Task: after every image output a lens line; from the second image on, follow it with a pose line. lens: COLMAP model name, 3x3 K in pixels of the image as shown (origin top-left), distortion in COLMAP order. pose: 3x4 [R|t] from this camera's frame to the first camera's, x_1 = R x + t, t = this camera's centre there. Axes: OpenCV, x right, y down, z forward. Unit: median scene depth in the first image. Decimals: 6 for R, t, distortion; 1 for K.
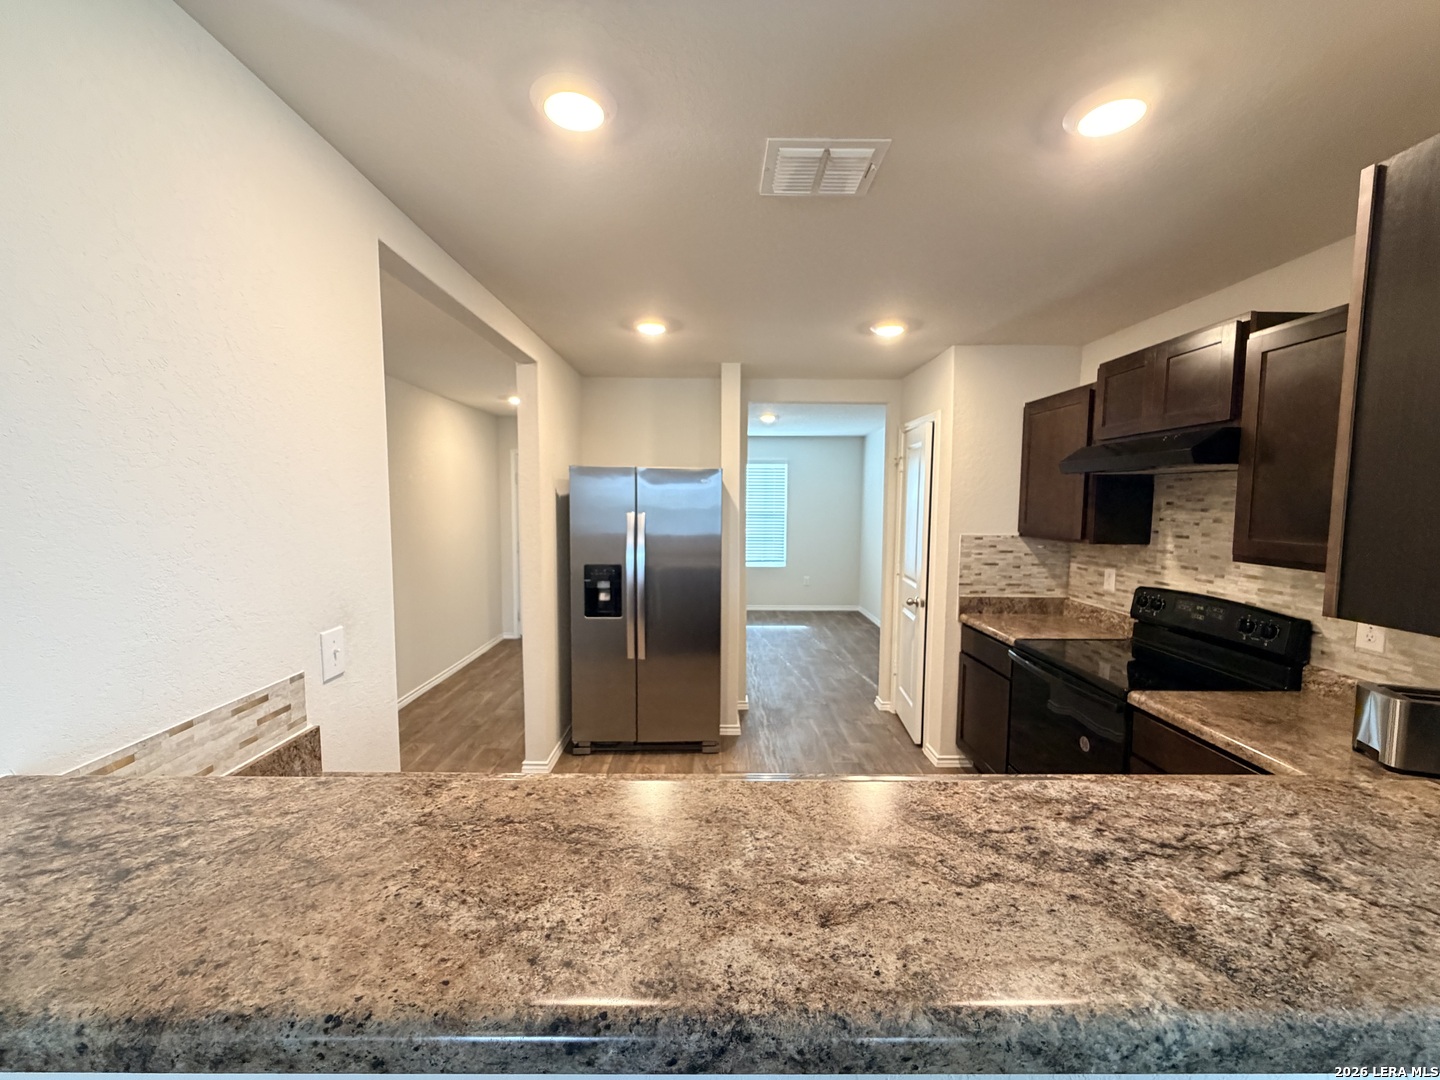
lens RADIAL K [[580.4, 0, 721.8], [0, 580.4, 543.3], [0, 0, 1]] dist [-0.003329, 0.000274]
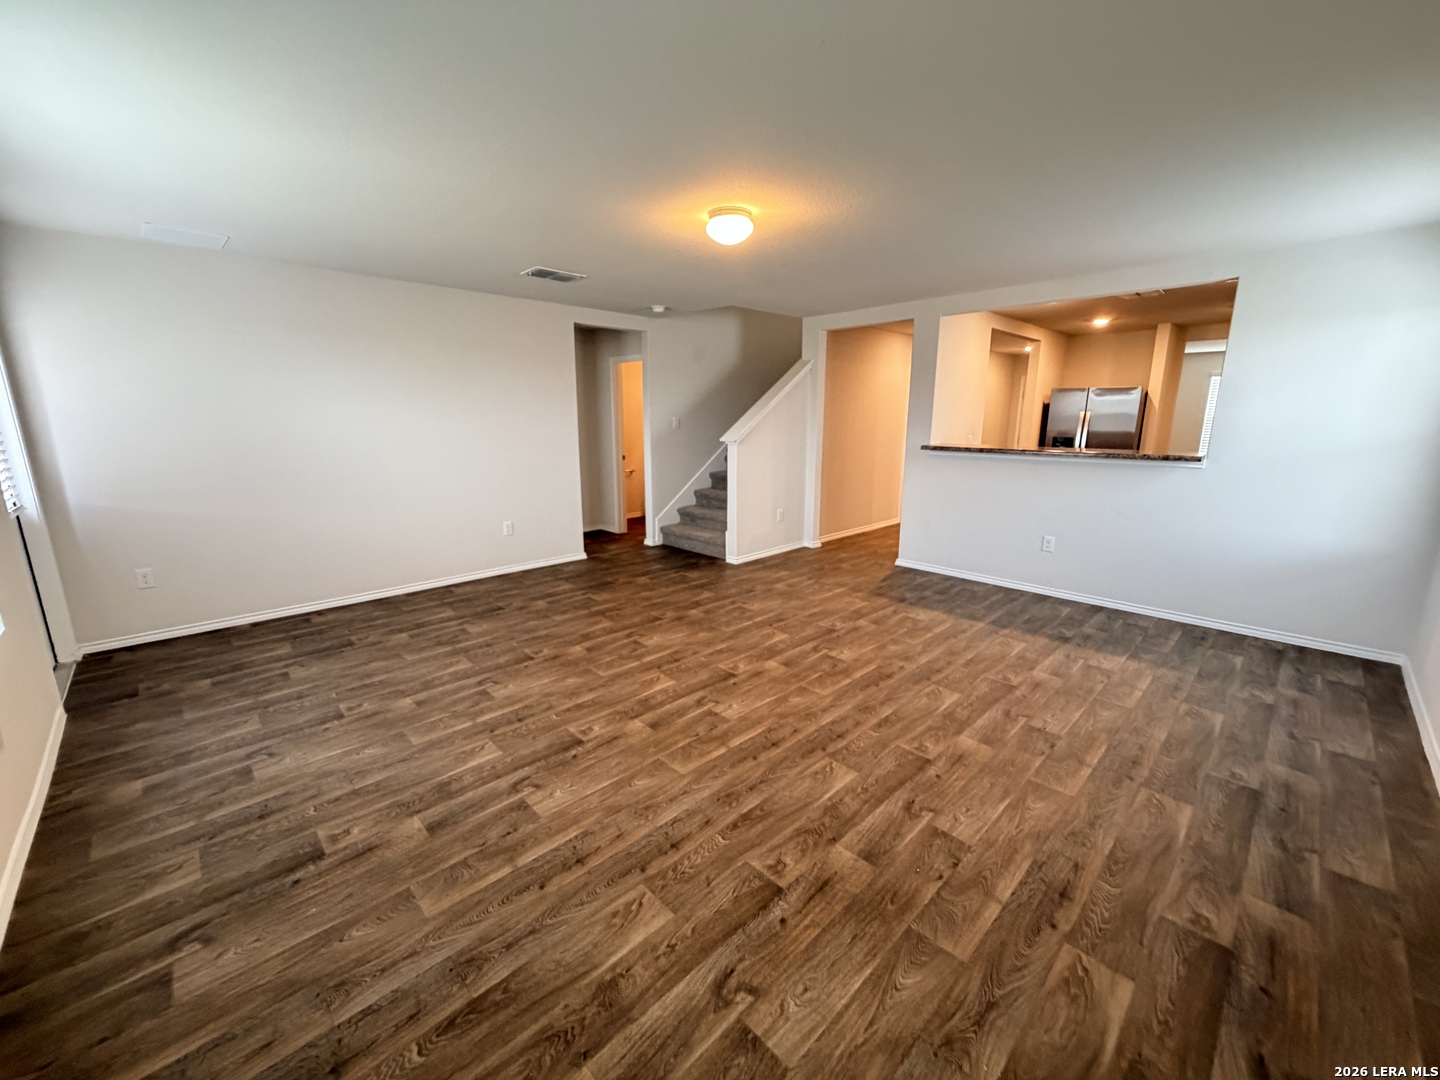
lens RADIAL K [[580.4, 0, 721.9], [0, 580.4, 540.3], [0, 0, 1]] dist [-0.003329, 0.000274]
pose [[0.696858, 0.150762, -0.701184, 0.448053], [-0.048095, 0.985279, 0.164047, 0.119593], [0.715594, -0.080594, 0.693851, -1.320198]]
